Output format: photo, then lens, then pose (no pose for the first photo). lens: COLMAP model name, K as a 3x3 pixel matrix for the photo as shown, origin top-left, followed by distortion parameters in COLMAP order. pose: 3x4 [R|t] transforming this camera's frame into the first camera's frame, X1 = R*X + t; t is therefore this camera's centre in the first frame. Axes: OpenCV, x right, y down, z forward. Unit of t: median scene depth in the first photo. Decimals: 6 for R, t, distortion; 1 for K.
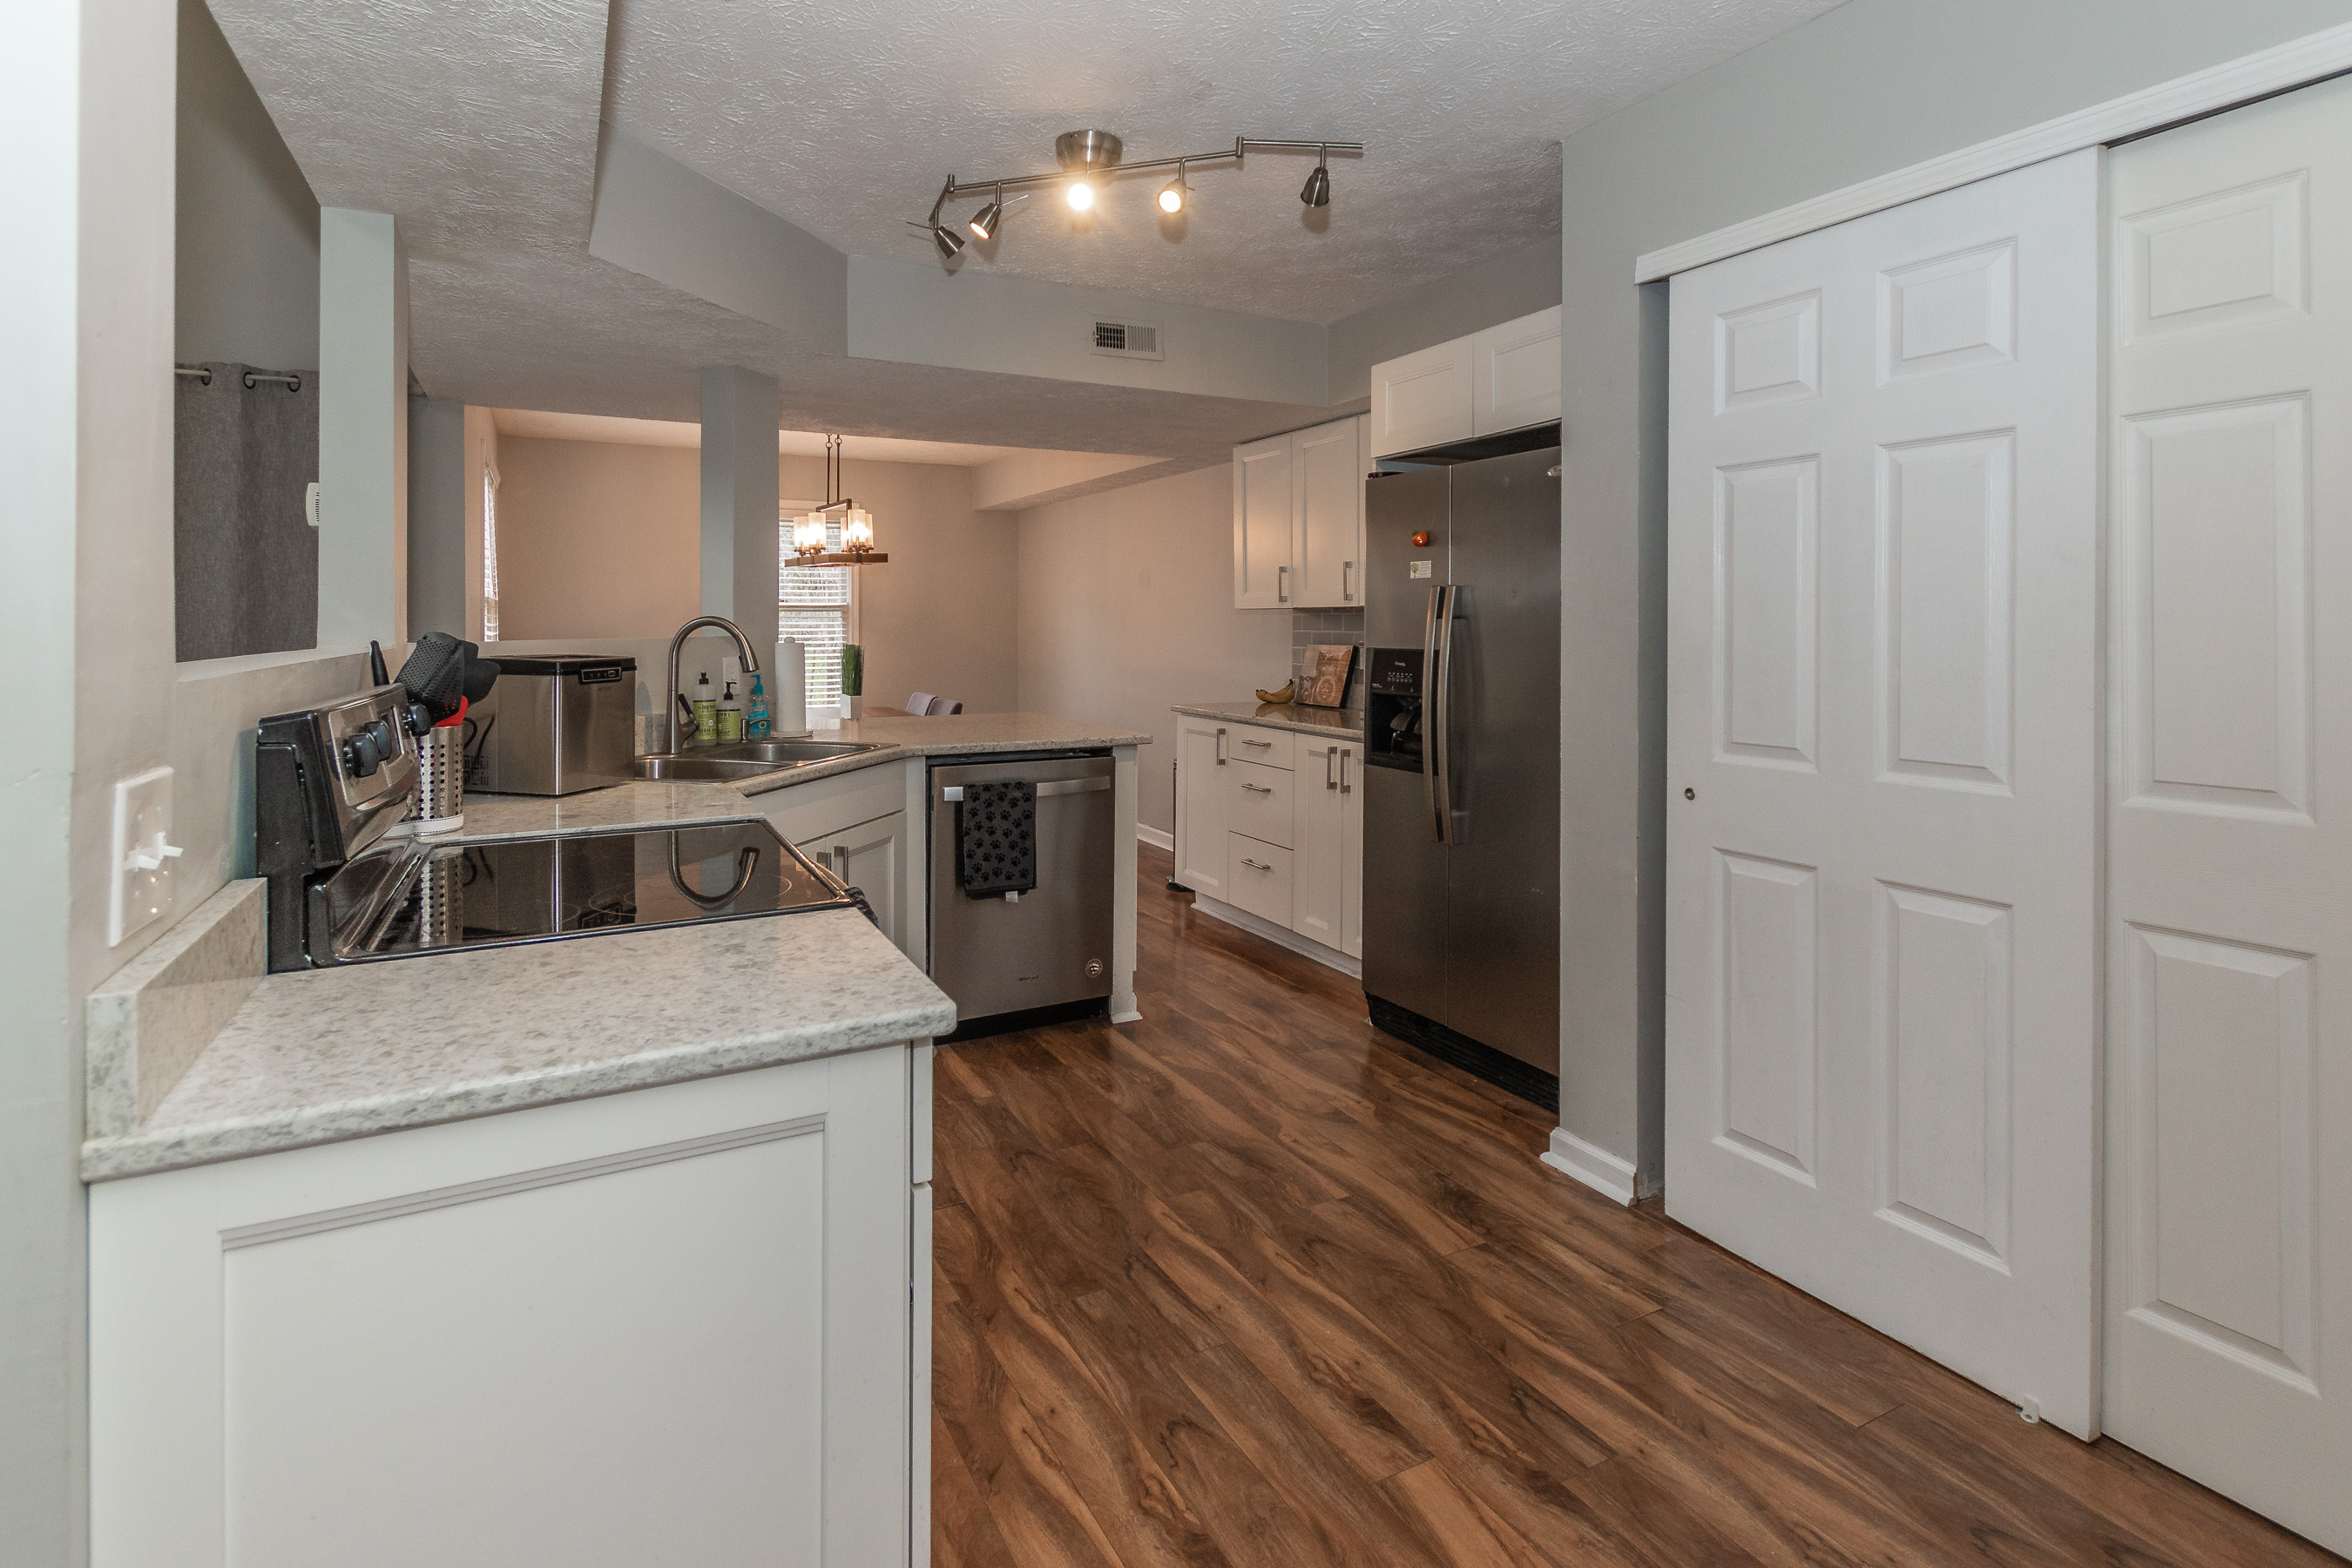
lens RADIAL K [[1121.8, 0, 1059.0], [0, 1121.8, 605.9], [0, 0, 1]] dist [0.011279, -0.000828]
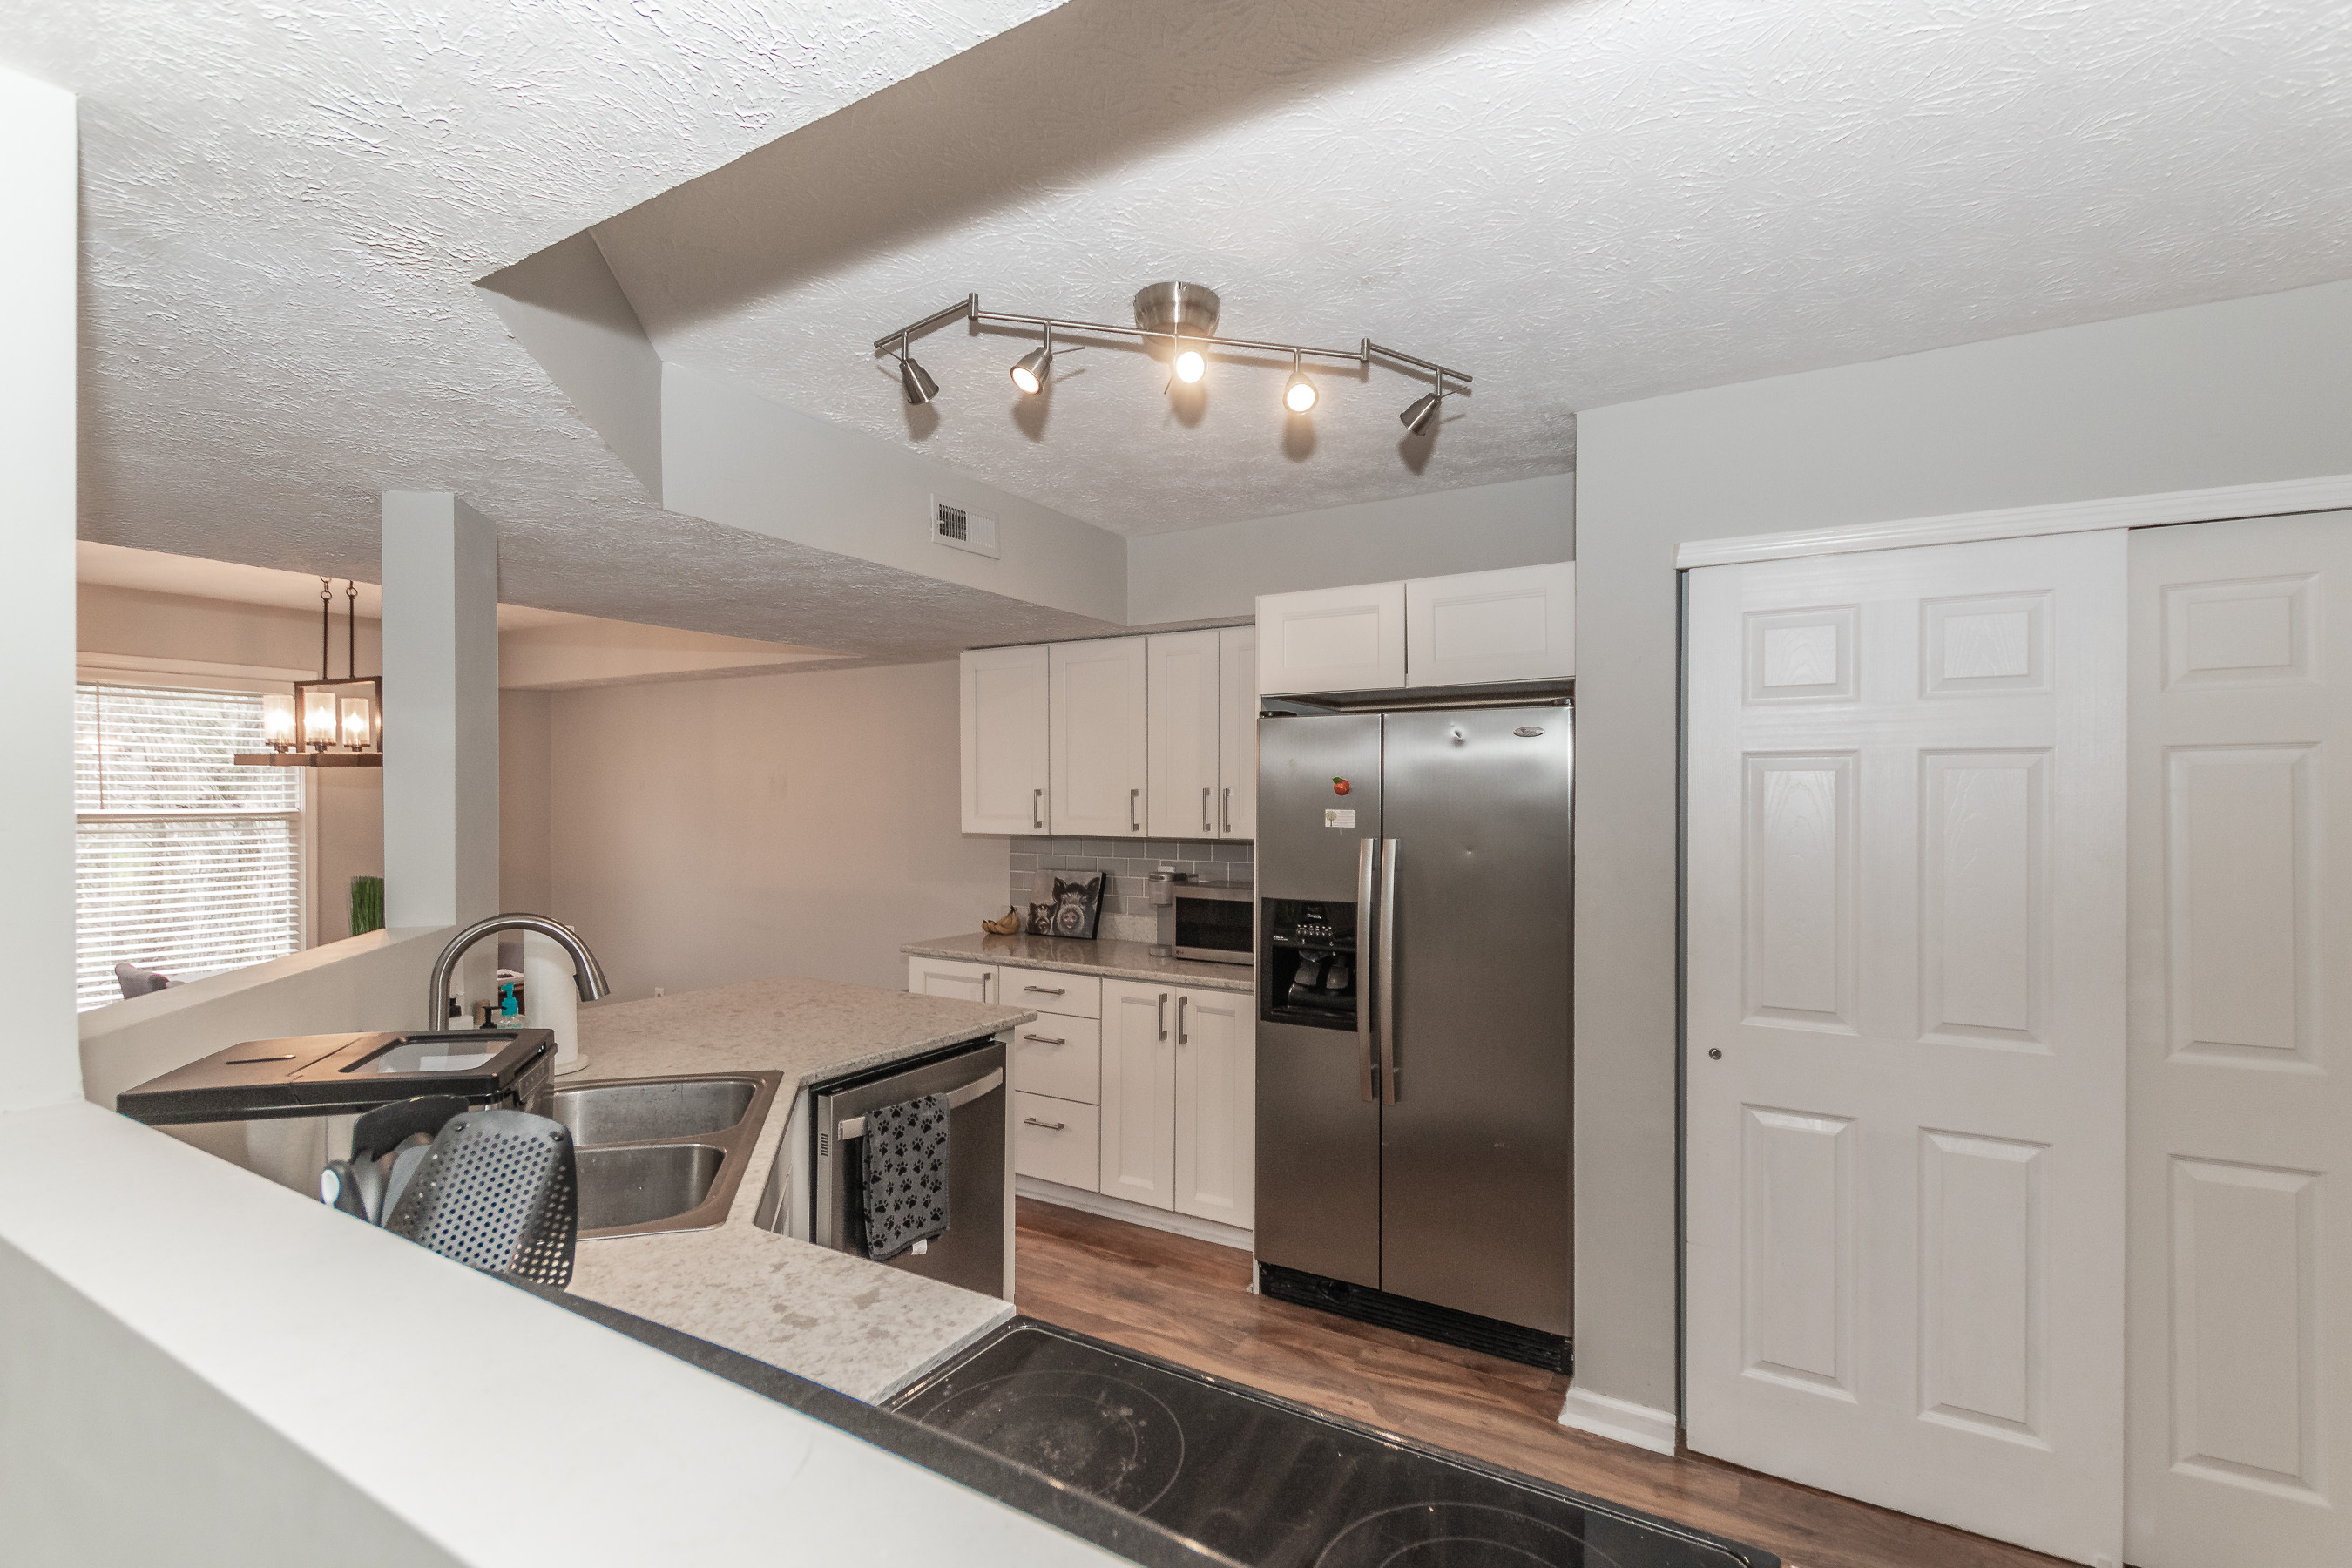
lens RADIAL K [[1121.8, 0, 1173.5], [0, 1121.8, 796.0], [0, 0, 1]] dist [0.011279, -0.000828]
pose [[0.840719, 0.001628, 0.541470, -0.315193], [-0.006814, 0.999948, 0.007574, -0.057438], [-0.541429, -0.010057, 0.840686, 0.264678]]
